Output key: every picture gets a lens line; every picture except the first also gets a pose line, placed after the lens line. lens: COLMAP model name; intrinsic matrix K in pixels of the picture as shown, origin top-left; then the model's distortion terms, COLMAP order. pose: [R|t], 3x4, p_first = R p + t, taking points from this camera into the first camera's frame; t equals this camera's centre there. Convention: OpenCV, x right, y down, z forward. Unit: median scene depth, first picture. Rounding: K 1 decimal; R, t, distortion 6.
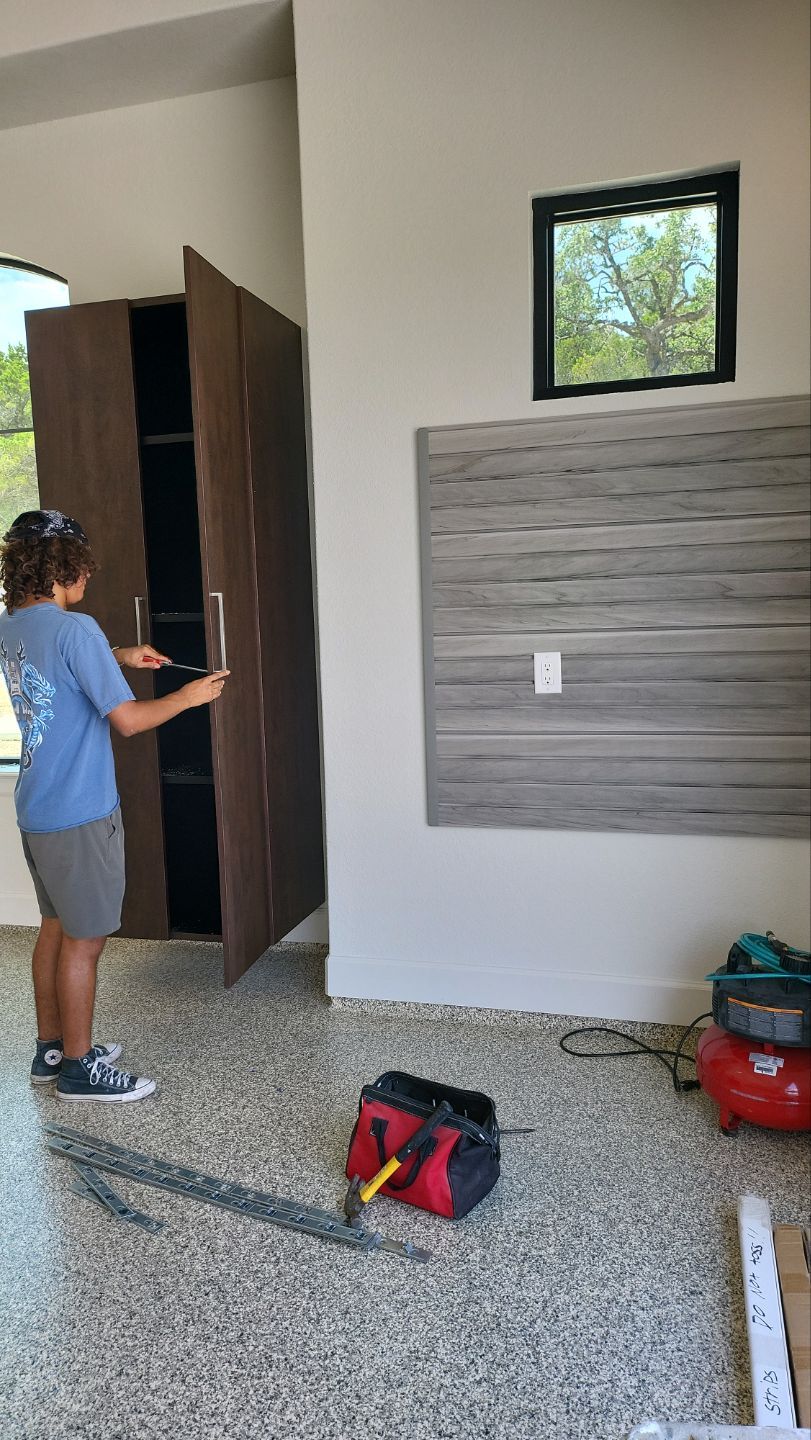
lens RADIAL K [[1003.2, 0, 393.5], [0, 1003.2, 715.3], [0, 0, 1]] dist [0.072192, -0.089089]
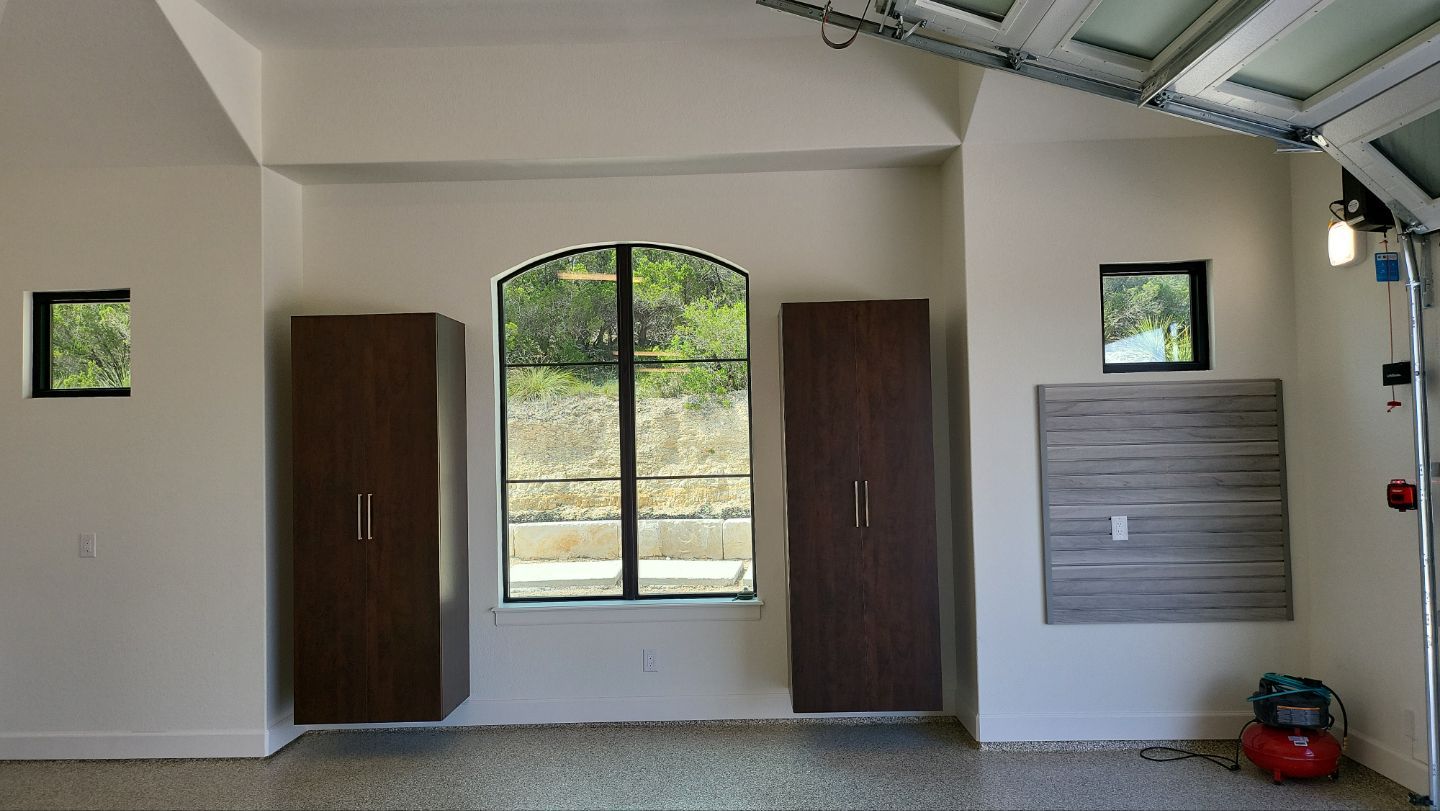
lens RADIAL K [[1003.2, 0, 715.6], [0, 1003.2, 401.7], [0, 0, 1]] dist [0.072192, -0.089089]
pose [[0.968153, 0.019277, 0.249615, -0.944672], [0.020805, 0.987388, -0.156946, 0.001405], [-0.249493, 0.157141, 0.955542, -0.504680]]
